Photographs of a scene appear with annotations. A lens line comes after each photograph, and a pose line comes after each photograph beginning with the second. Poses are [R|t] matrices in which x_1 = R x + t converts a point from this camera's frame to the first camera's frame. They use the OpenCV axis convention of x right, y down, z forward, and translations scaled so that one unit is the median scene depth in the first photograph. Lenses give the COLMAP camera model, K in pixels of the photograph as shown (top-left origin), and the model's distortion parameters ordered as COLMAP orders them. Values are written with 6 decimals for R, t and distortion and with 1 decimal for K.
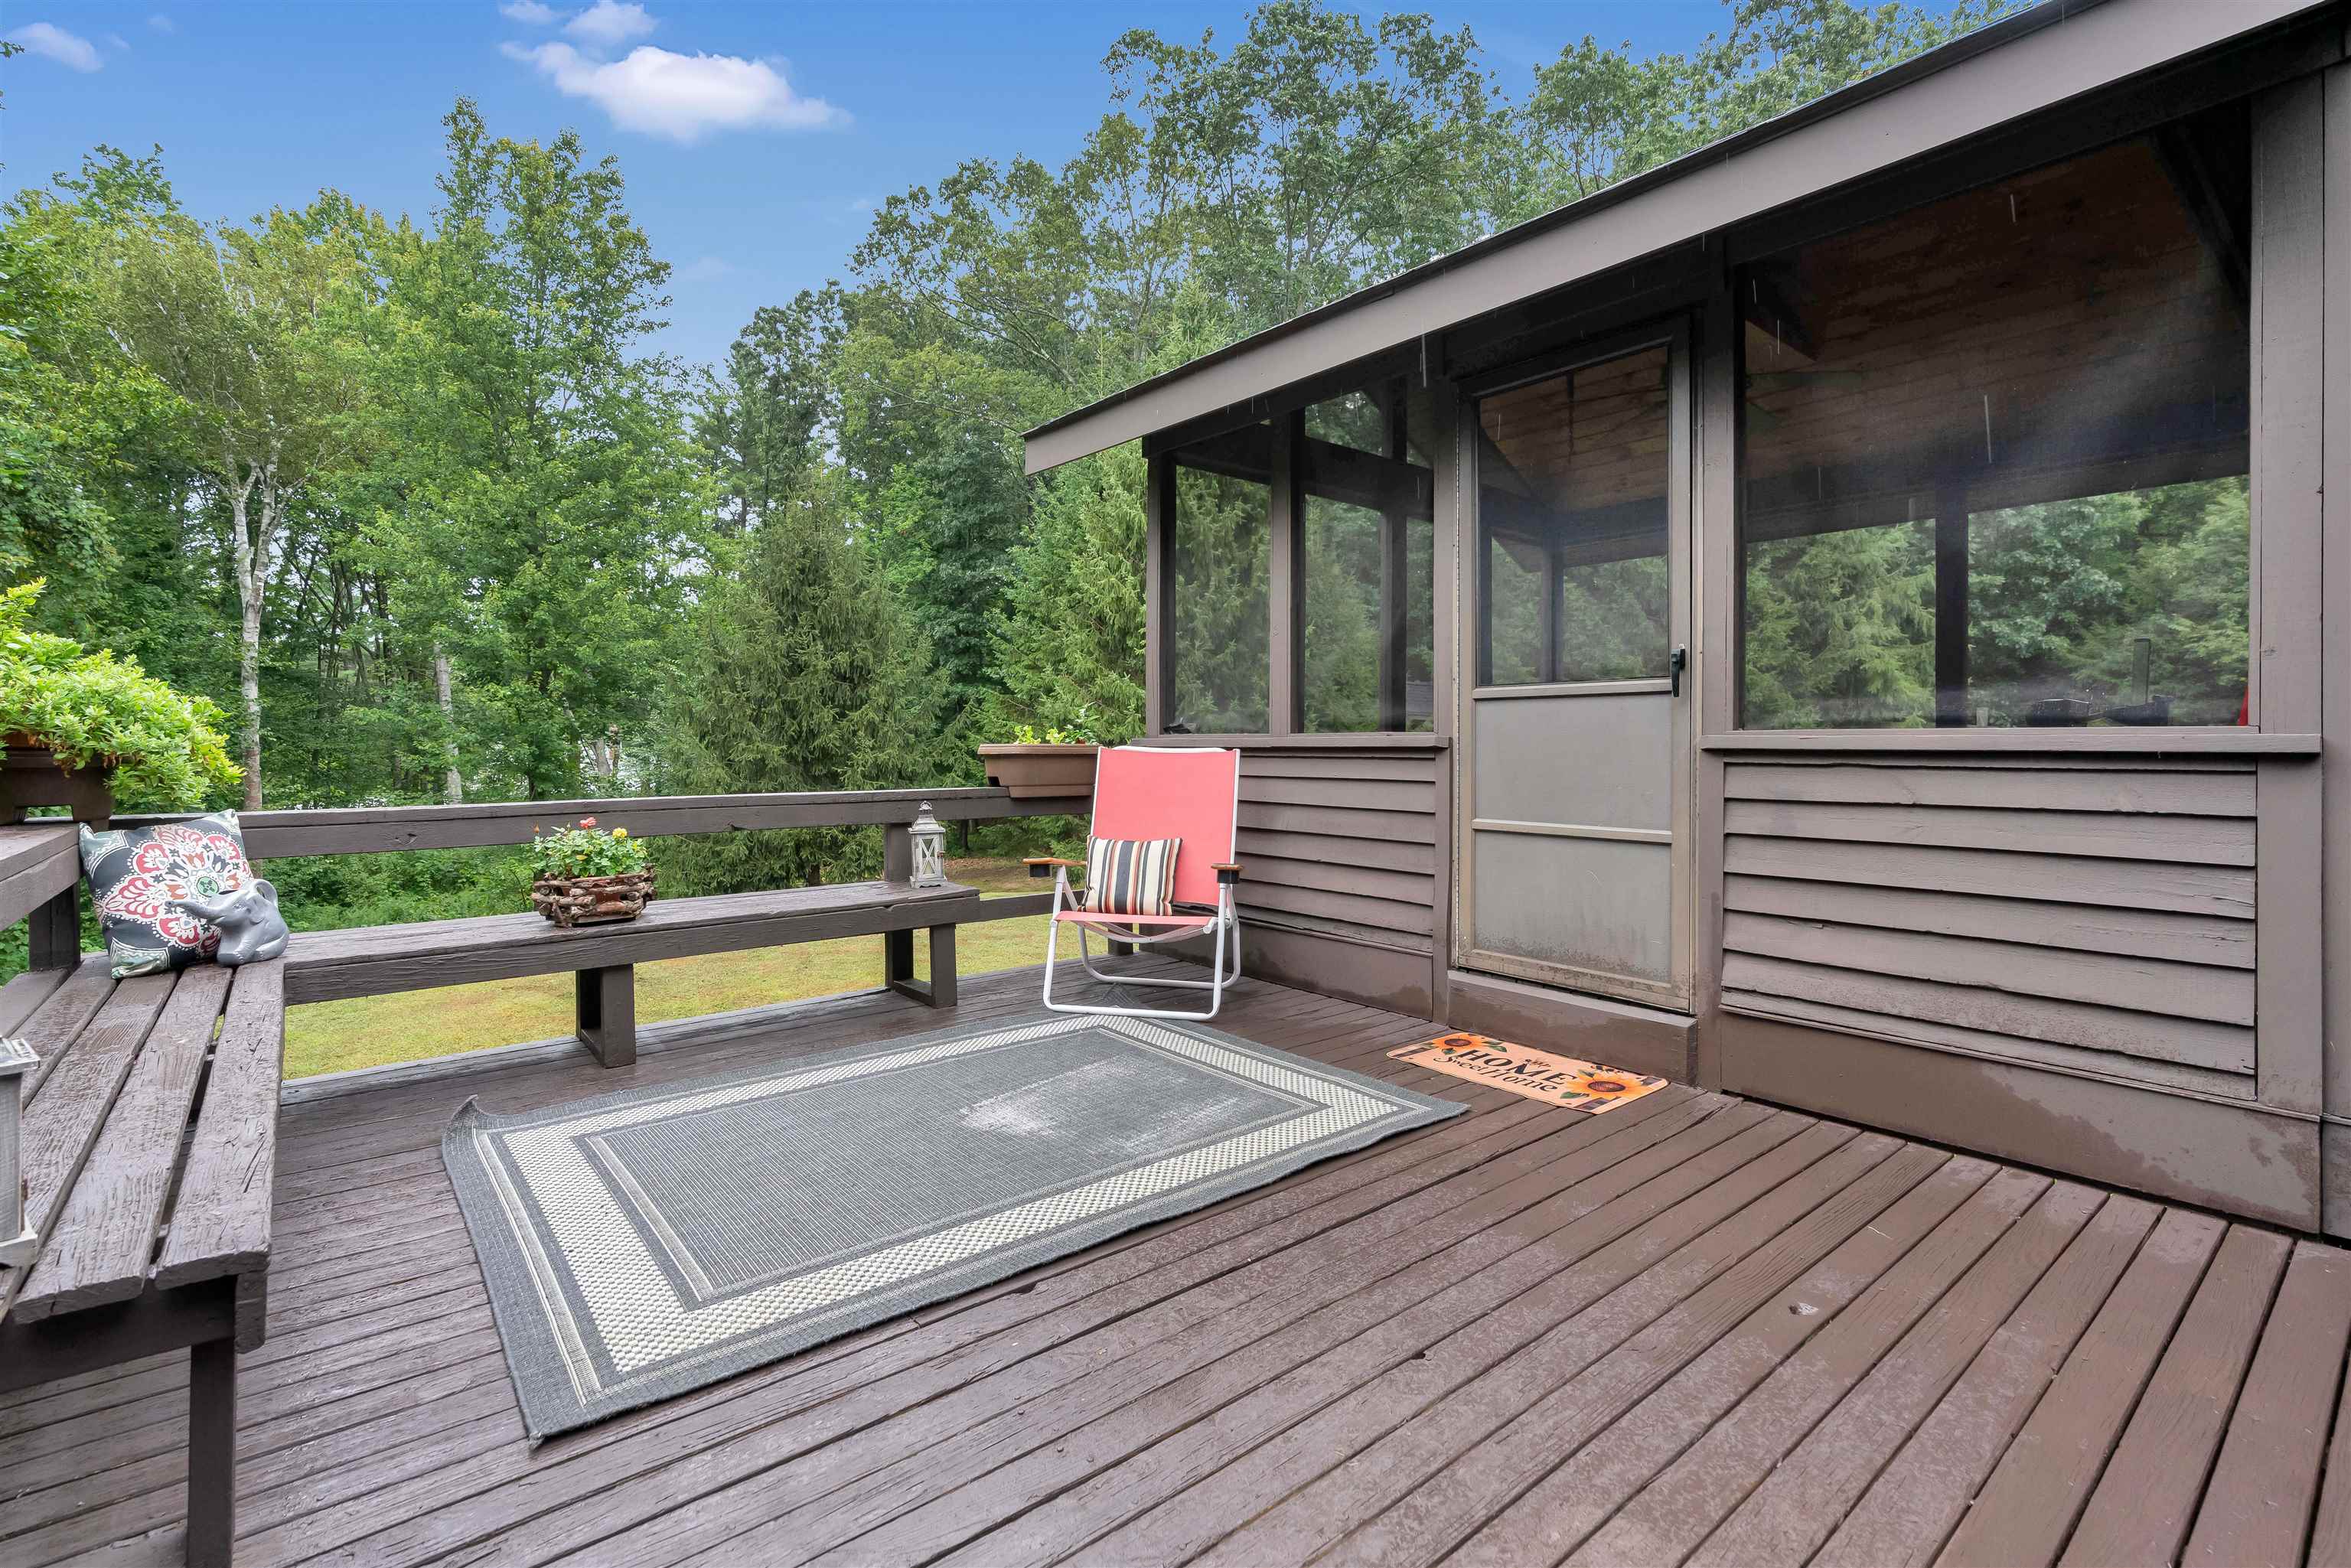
lens RADIAL K [[1067.1, 0, 1175.1], [0, 1067.1, 742.4], [0, 0, 1]] dist [-0.000141, 0.000100]
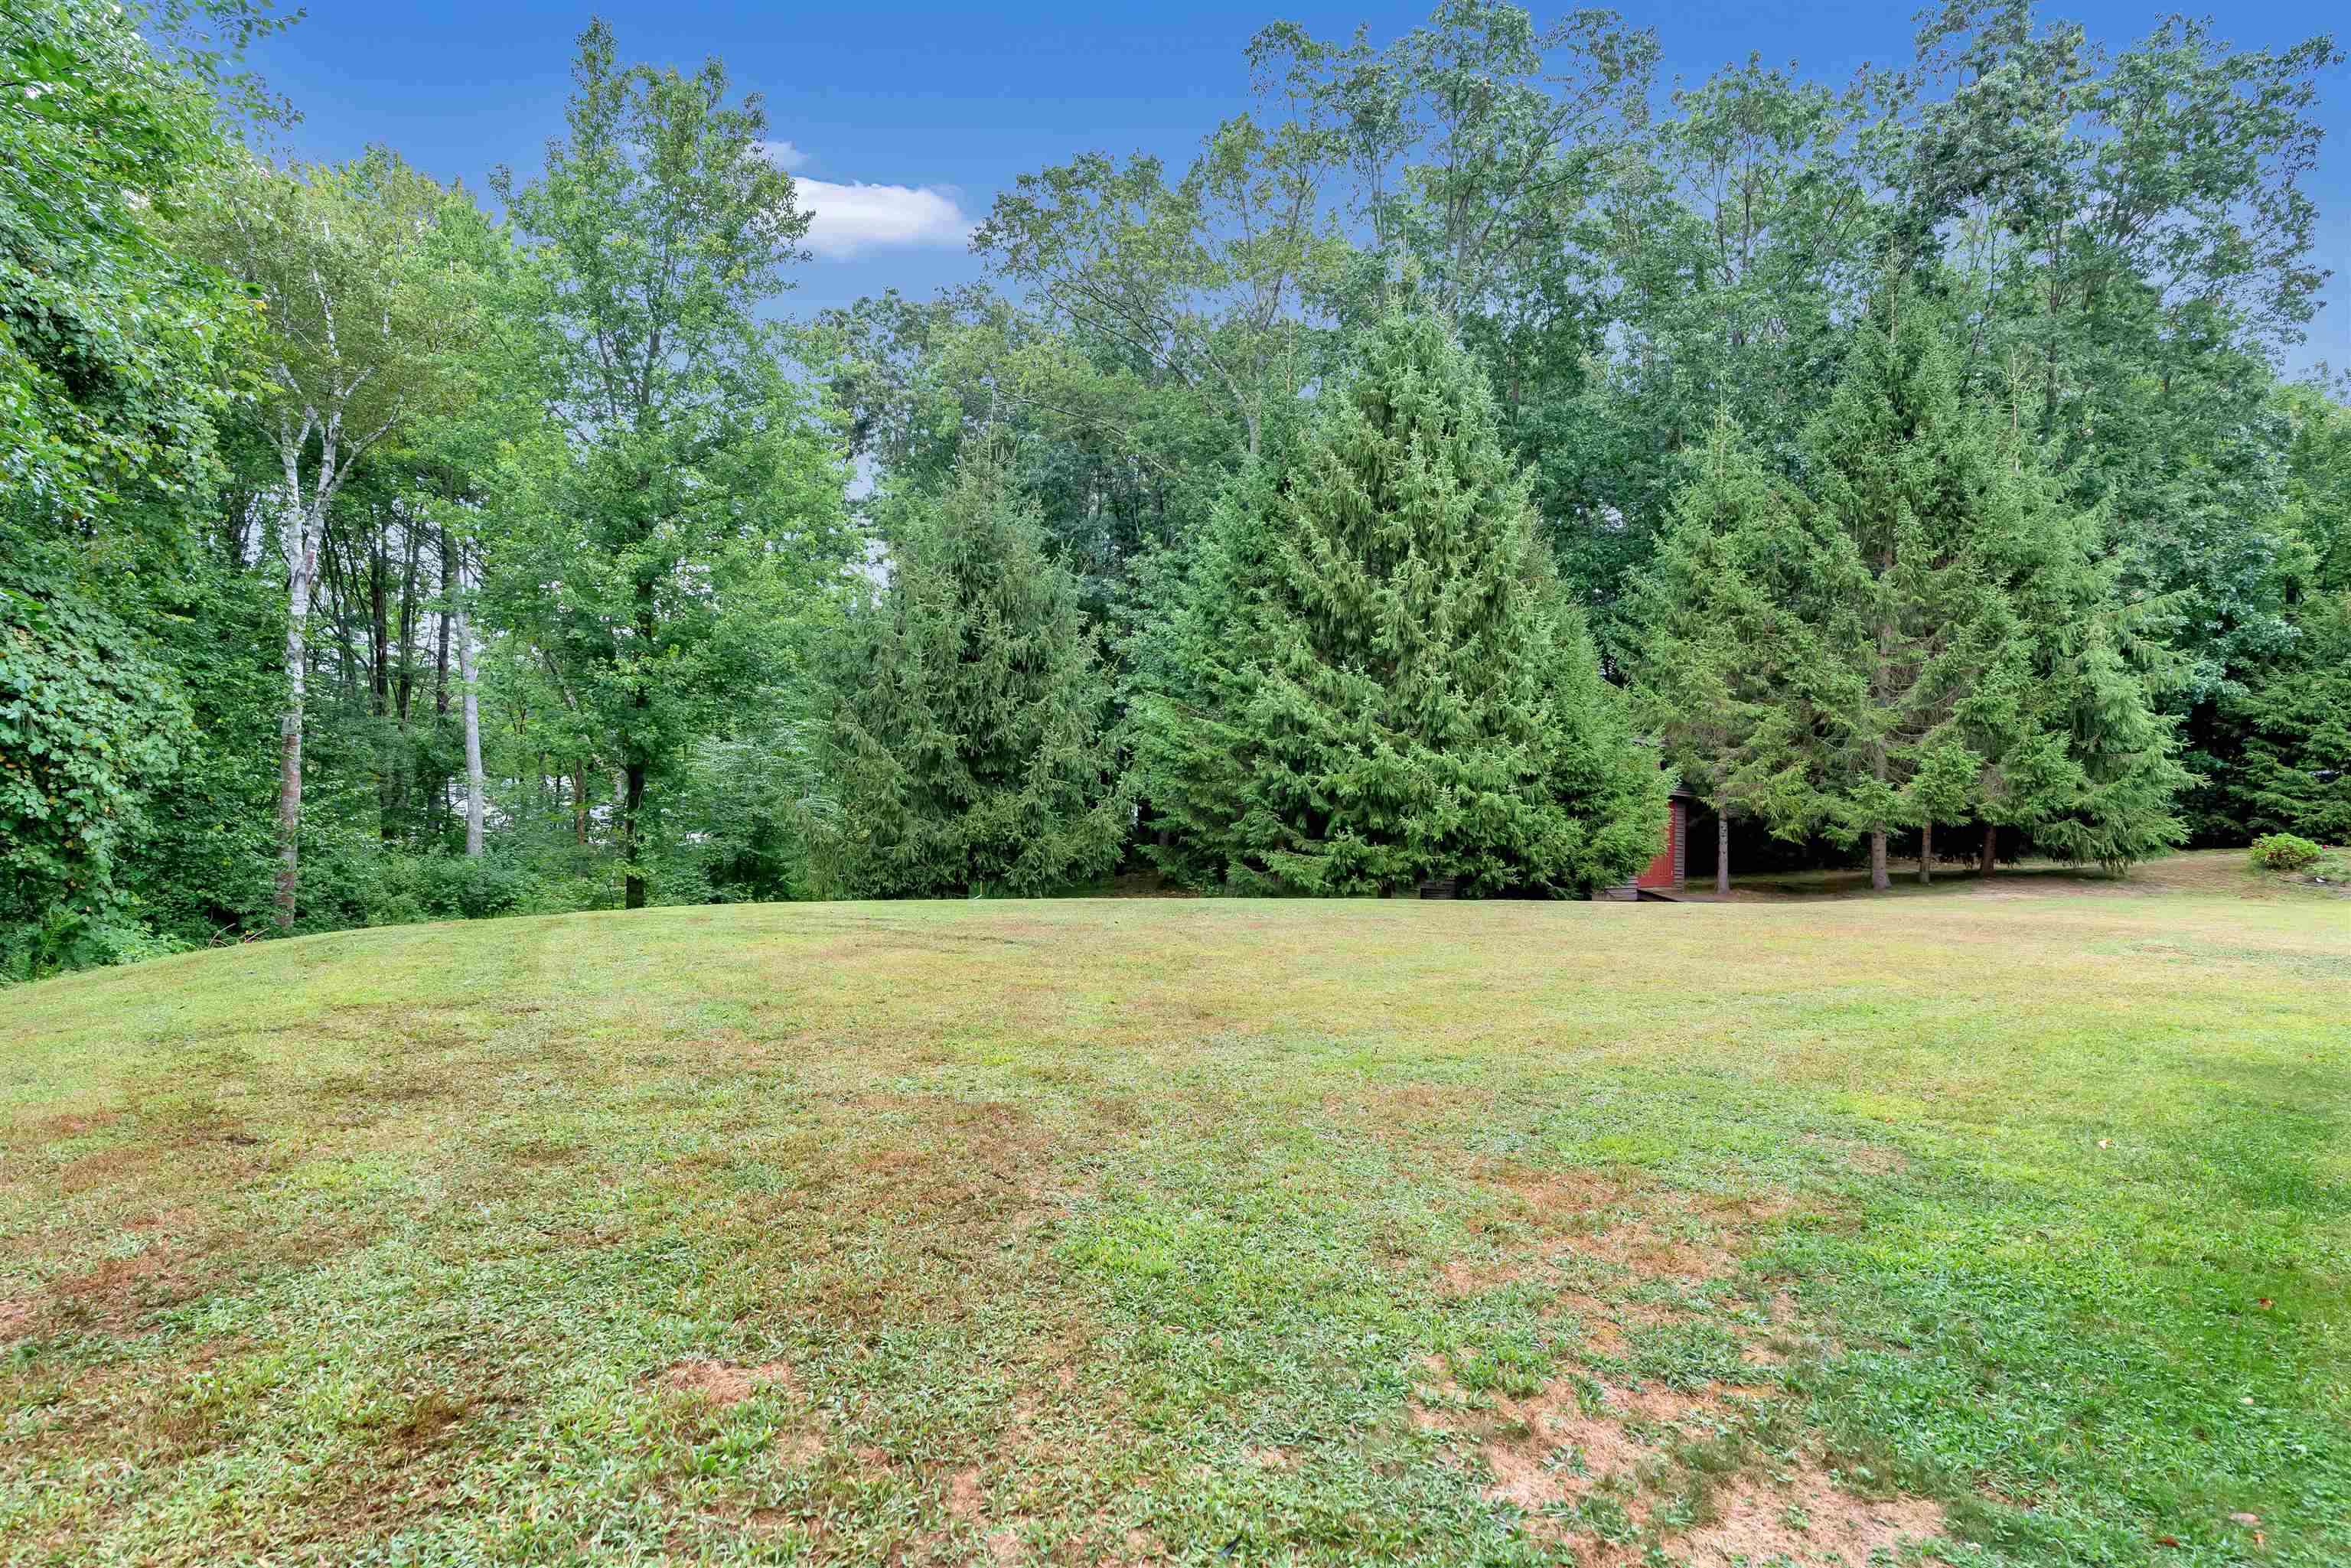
lens RADIAL K [[1087.0, 0, 1175.5], [0, 1087.0, 784.0], [0, 0, 1]] dist [0.000113, -0.000073]
pose [[0.998181, 0.029359, 0.052648, -0.216991], [-0.027480, 0.998971, -0.036073, 0.065570], [-0.053653, 0.034560, 0.997961, 0.082731]]
